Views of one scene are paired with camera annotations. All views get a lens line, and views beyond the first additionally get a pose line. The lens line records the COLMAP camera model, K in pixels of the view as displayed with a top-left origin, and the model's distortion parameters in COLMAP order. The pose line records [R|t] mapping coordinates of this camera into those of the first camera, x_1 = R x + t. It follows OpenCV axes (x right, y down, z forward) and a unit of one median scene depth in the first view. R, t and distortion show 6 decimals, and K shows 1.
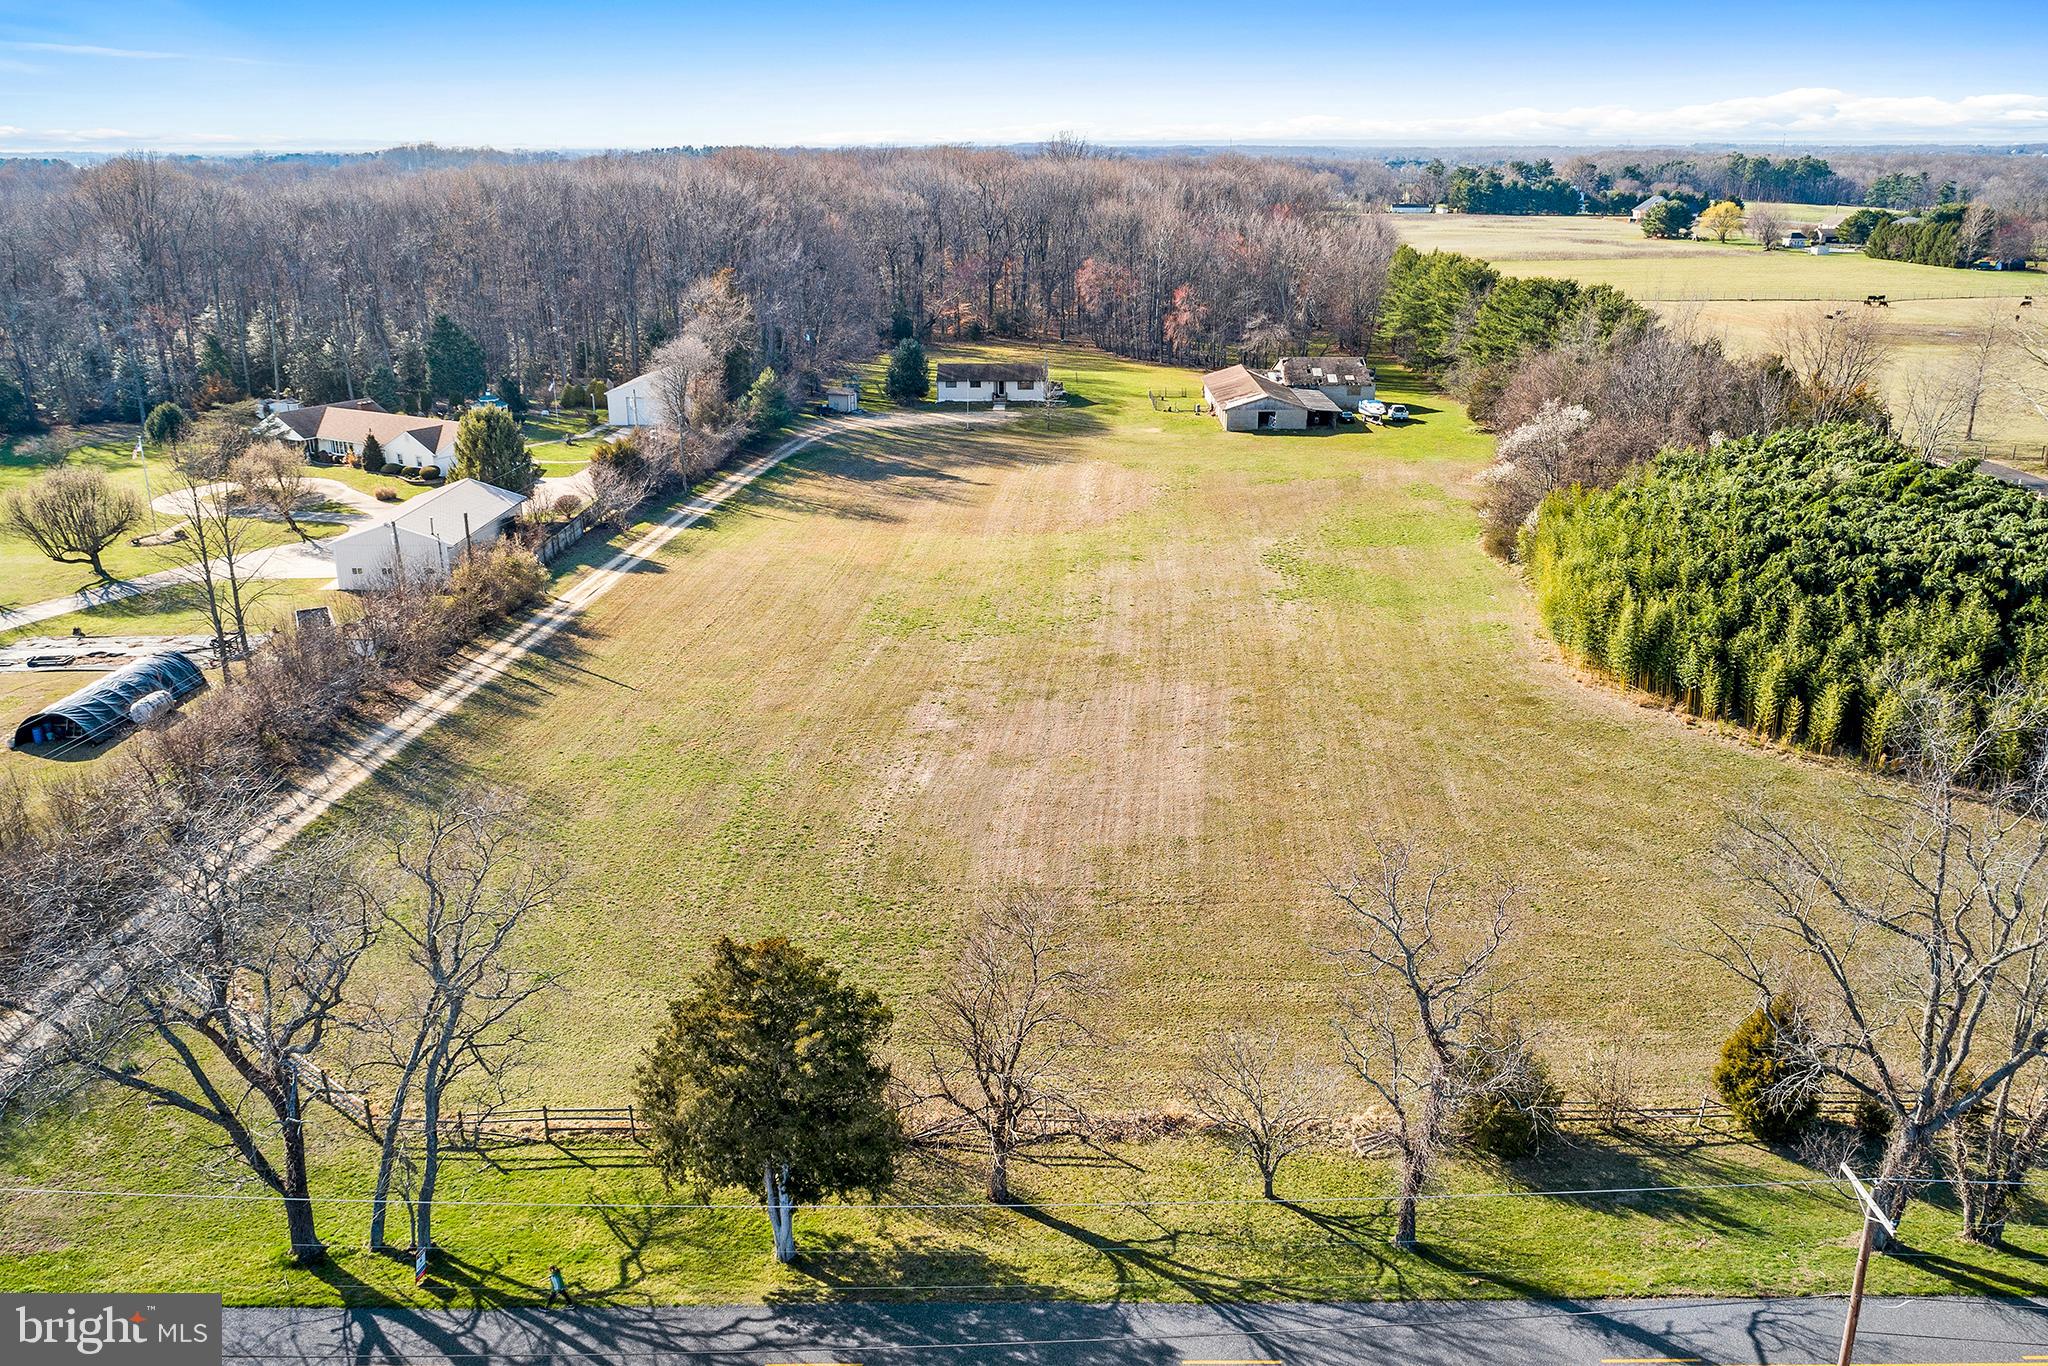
lens RADIAL K [[1634.3, 0, 1006.9], [0, 1634.3, 651.5], [0, 0, 1]] dist [-0.013288, 0.006383]
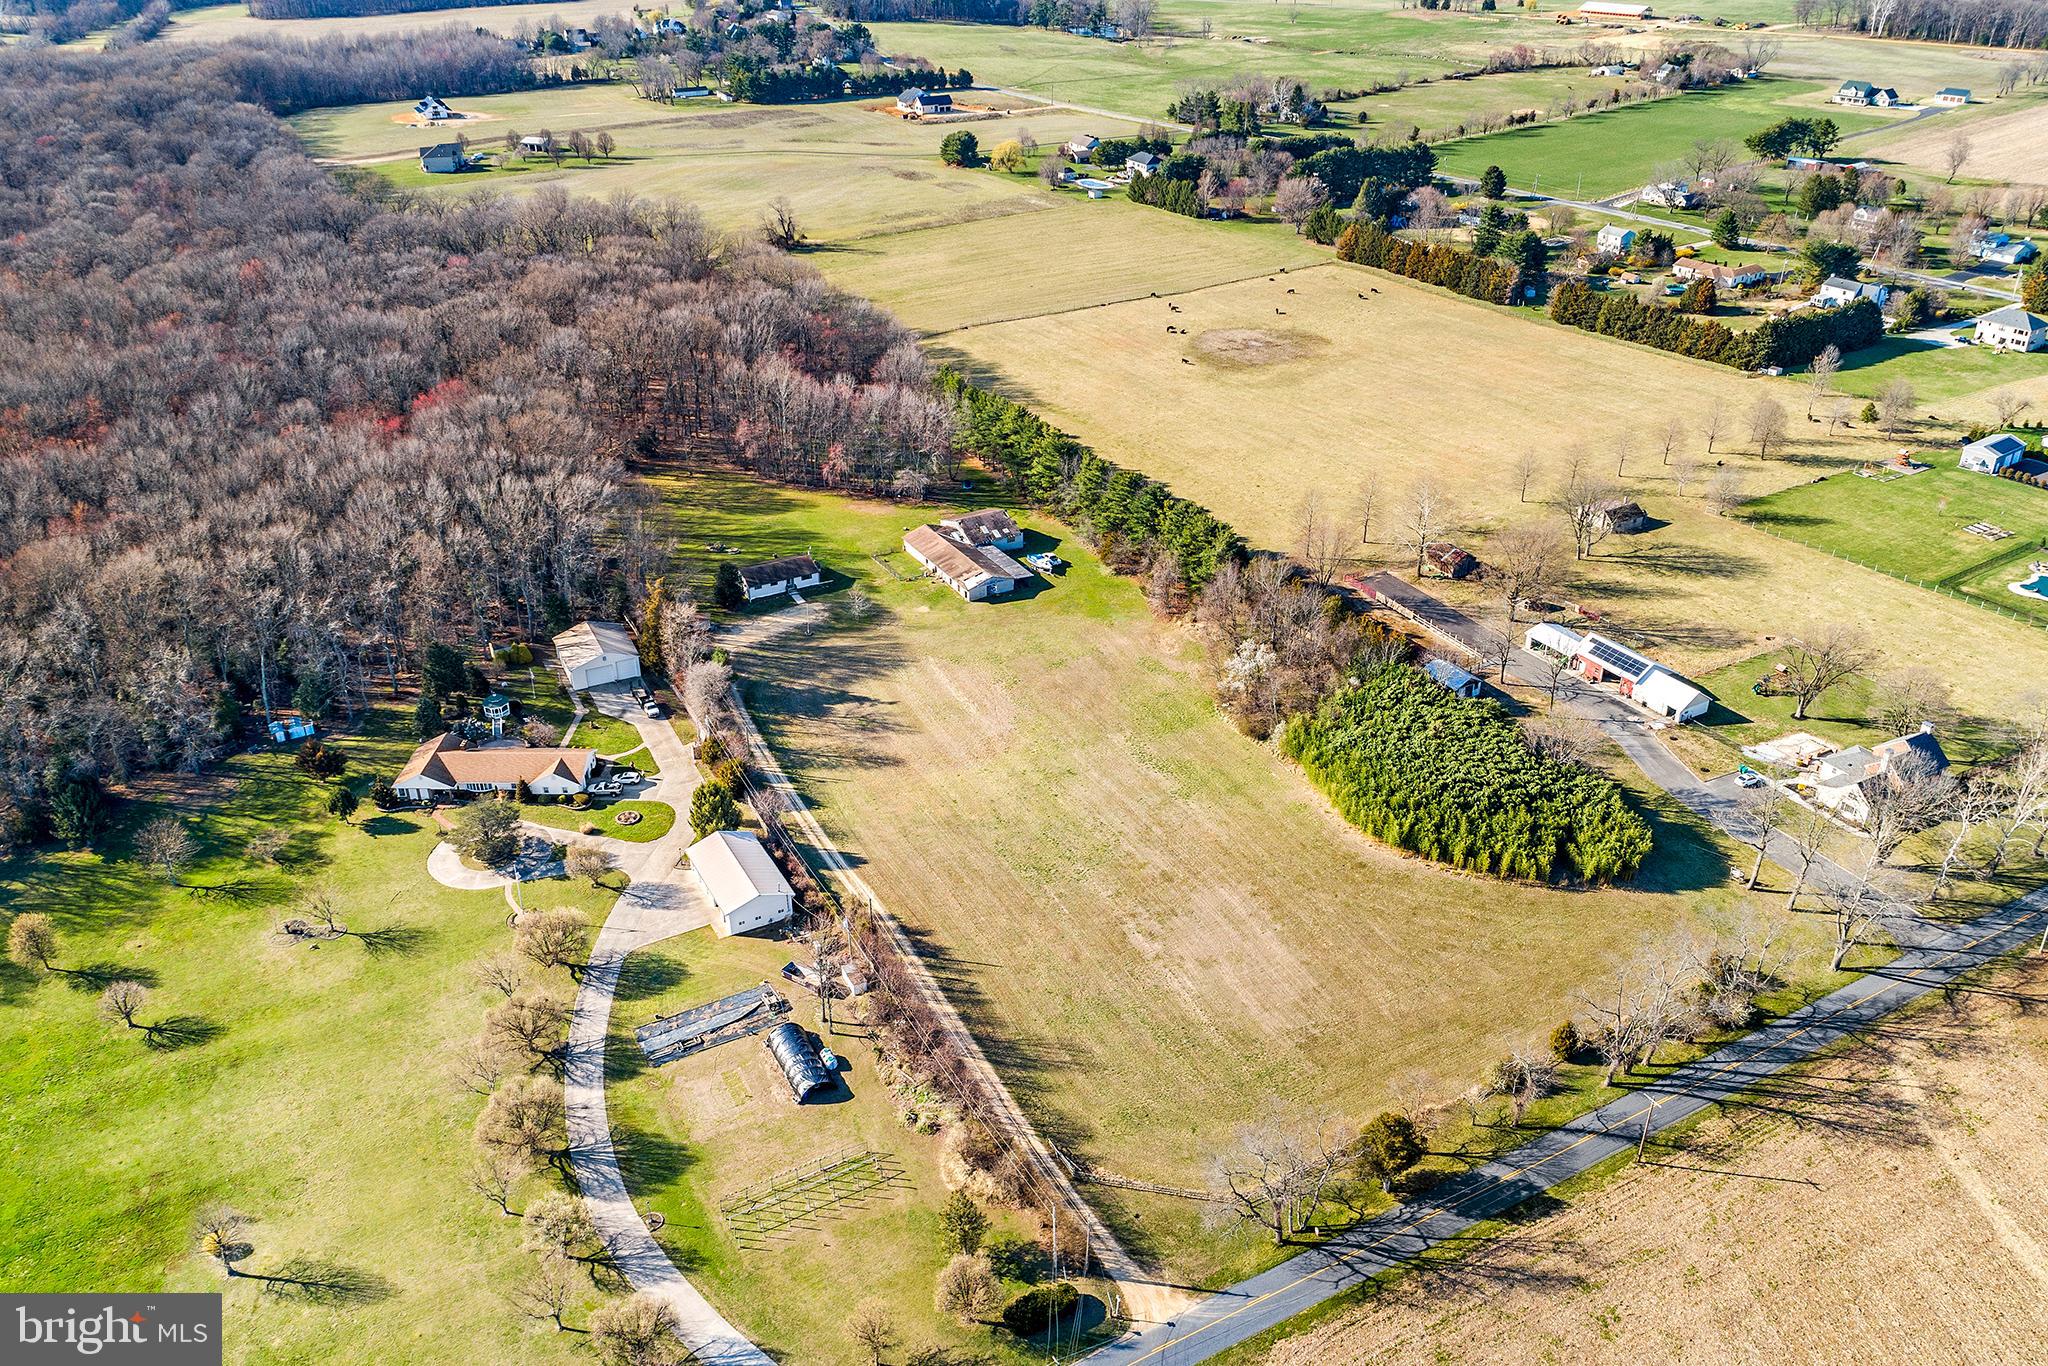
lens RADIAL K [[1566.3, 0, 1024.0], [0, 1566.3, 683.0], [0, 0, 1]] dist [-0.014511, 0.008577]
pose [[0.877435, -0.233944, 0.418782, -1.063629], [0.161472, 0.966112, 0.201381, -0.806717], [-0.451702, -0.109077, 0.885476, -0.823315]]
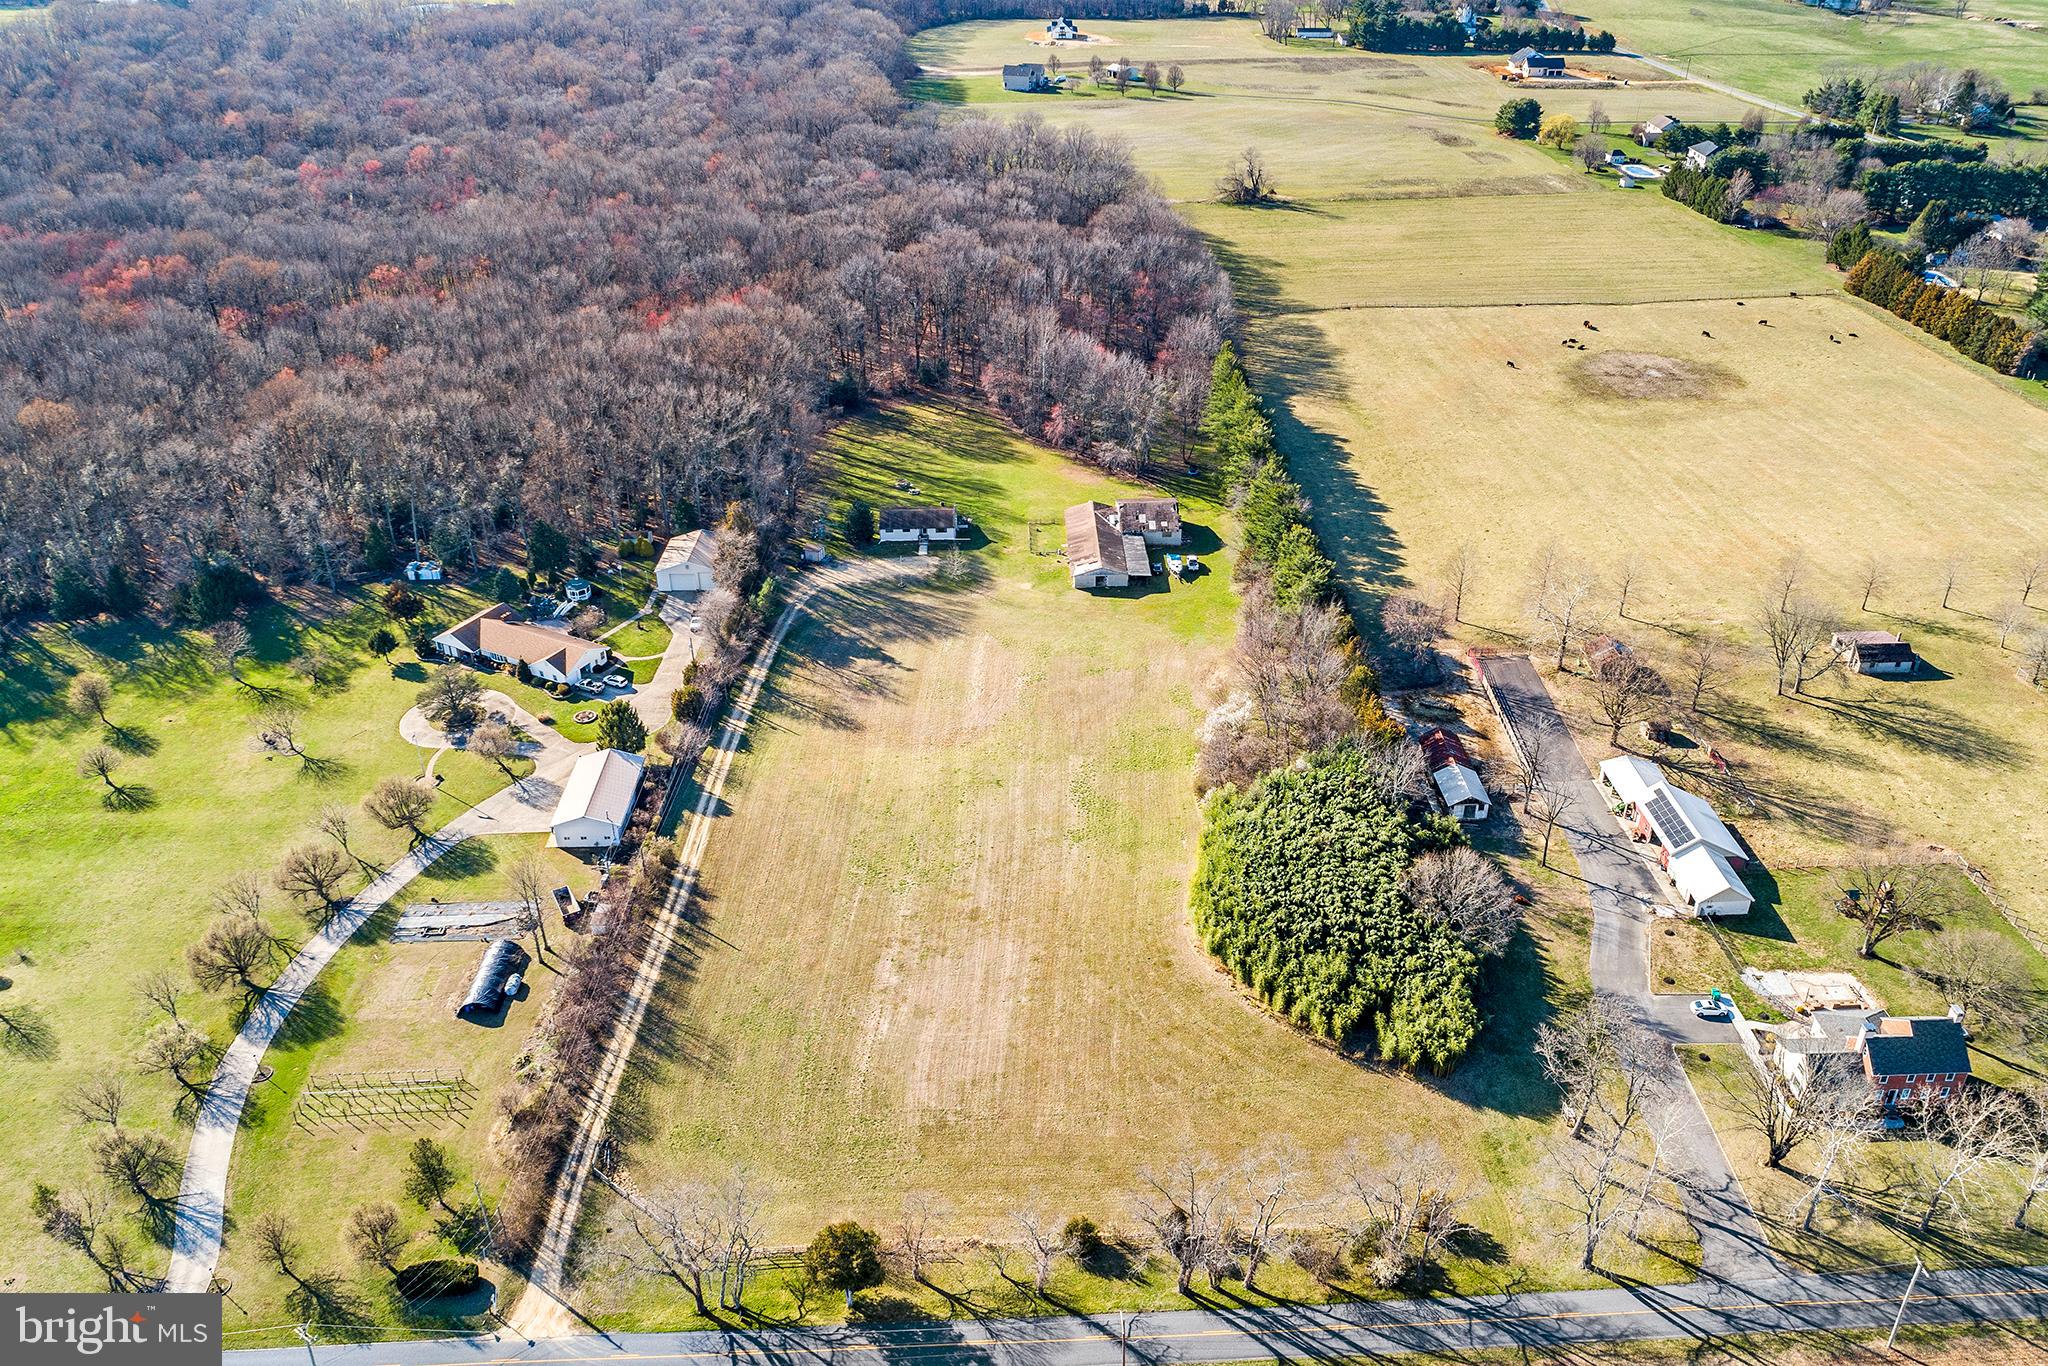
lens RADIAL K [[1566.3, 0, 1024.0], [0, 1566.3, 683.0], [0, 0, 1]] dist [-0.014511, 0.008577]
pose [[0.998816, -0.019973, 0.044359, 0.051304], [0.010668, 0.979561, 0.200863, -0.773032], [-0.047465, -0.200151, 0.978615, -0.958789]]
